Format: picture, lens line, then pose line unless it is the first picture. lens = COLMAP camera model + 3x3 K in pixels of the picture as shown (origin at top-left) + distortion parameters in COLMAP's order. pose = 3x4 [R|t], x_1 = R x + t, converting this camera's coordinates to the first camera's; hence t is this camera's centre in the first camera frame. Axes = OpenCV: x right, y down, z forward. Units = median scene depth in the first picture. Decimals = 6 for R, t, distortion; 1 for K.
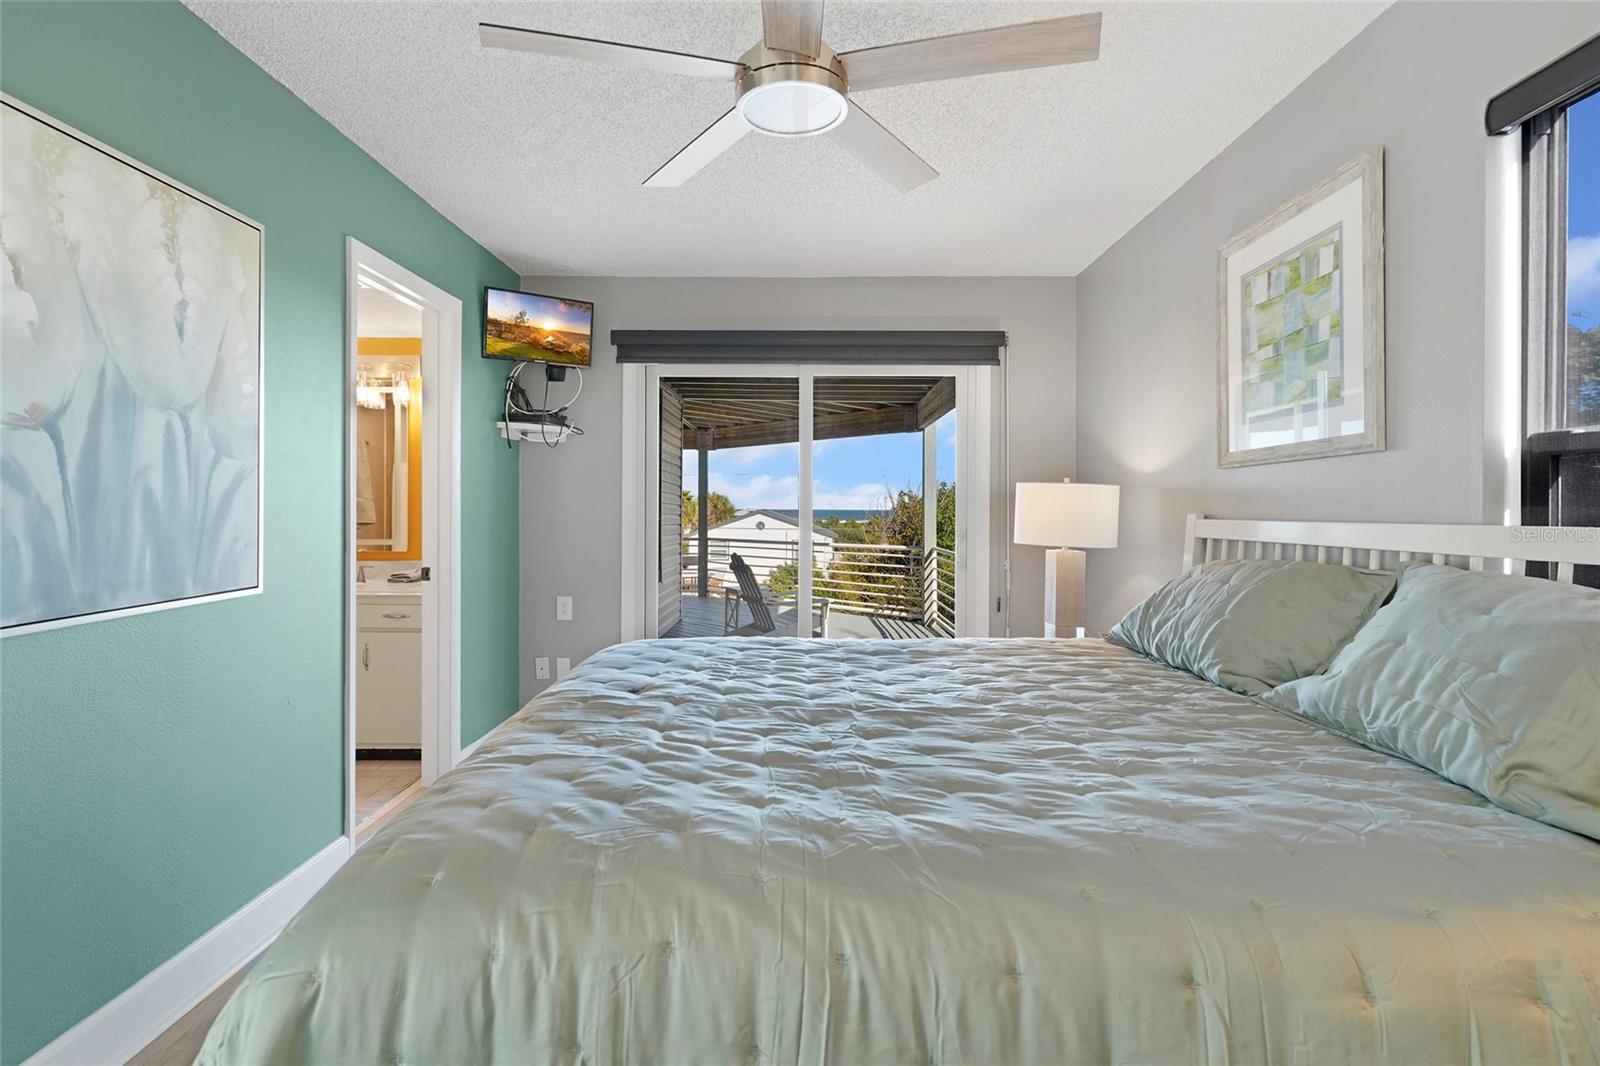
lens RADIAL K [[789.2, 0, 799.4], [0, 789.2, 516.7], [0, 0, 1]] dist [-0.001754, -0.000832]
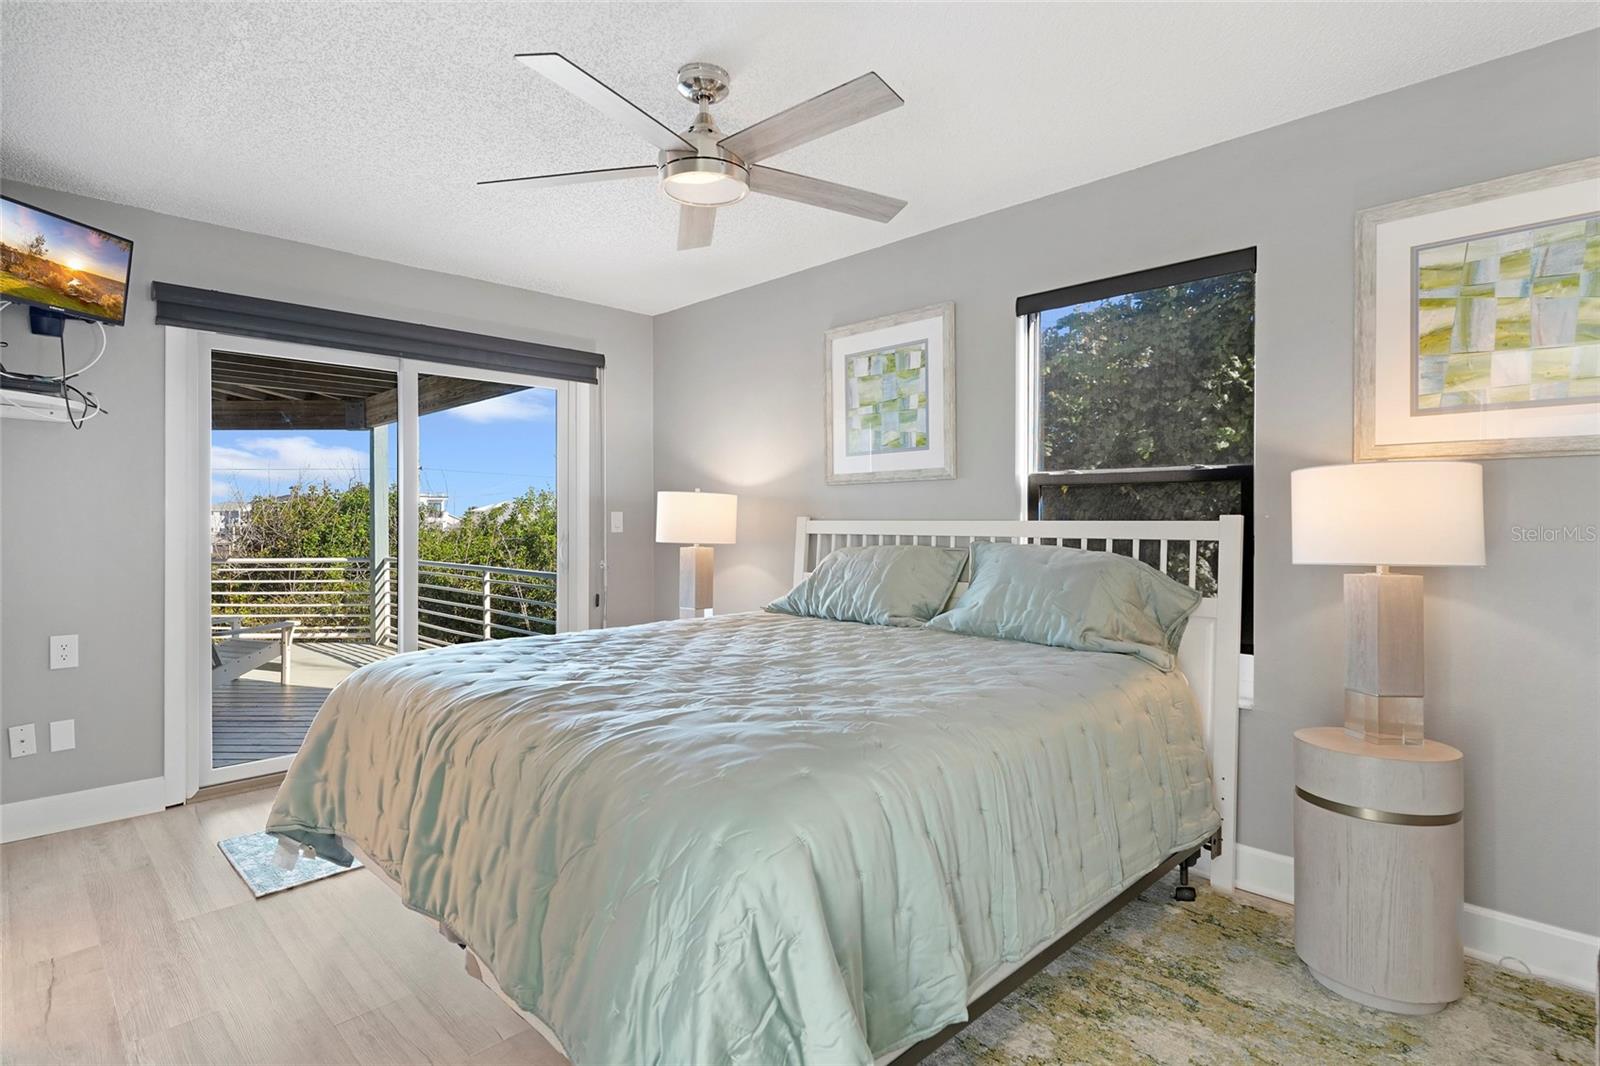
lens RADIAL K [[805.2, 0, 800.0], [0, 805.2, 533.0], [0, 0, 1]] dist [0.020016, -0.029433]
pose [[0.703294, -0.017634, 0.710680, -0.434609], [0.010147, 0.999839, 0.014767, 0.003433], [-0.710827, -0.003175, 0.703360, -0.001242]]
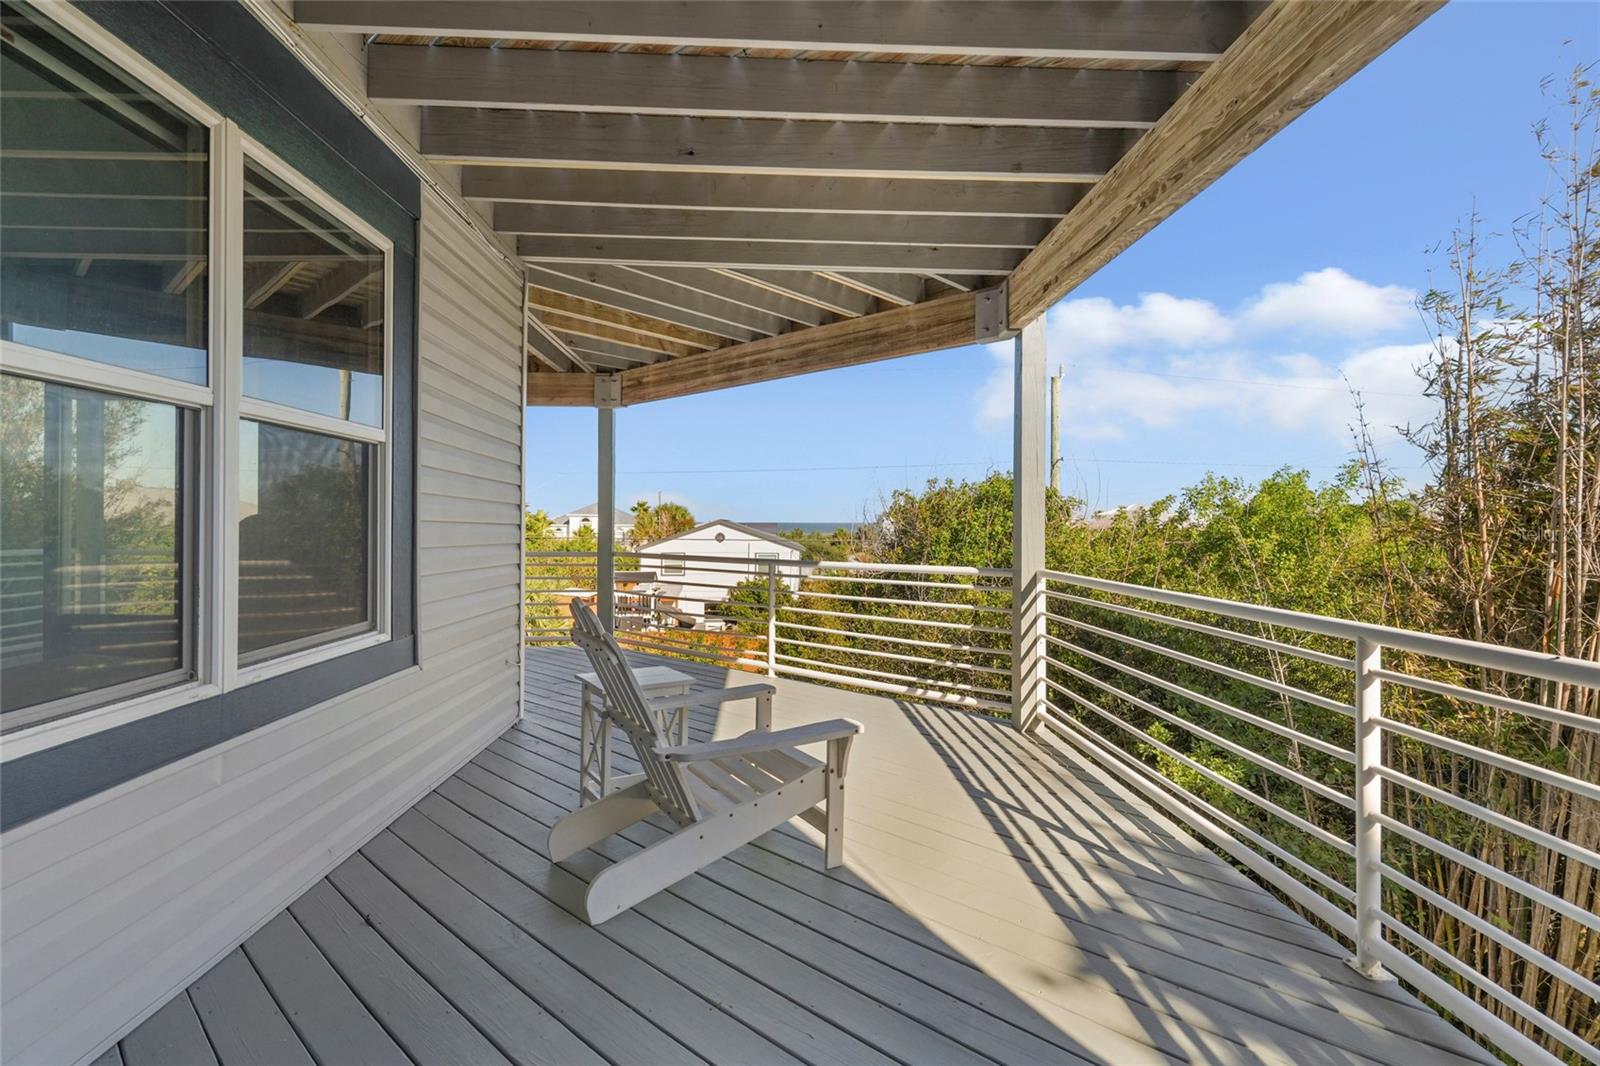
lens RADIAL K [[789.2, 0, 799.4], [0, 789.2, 516.7], [0, 0, 1]] dist [-0.001754, -0.000832]
pose [[0.998892, -0.000509, 0.047067, -0.006829], [0.001266, 0.999870, -0.016050, 0.035095], [-0.047052, 0.016092, 0.998763, 1.424135]]
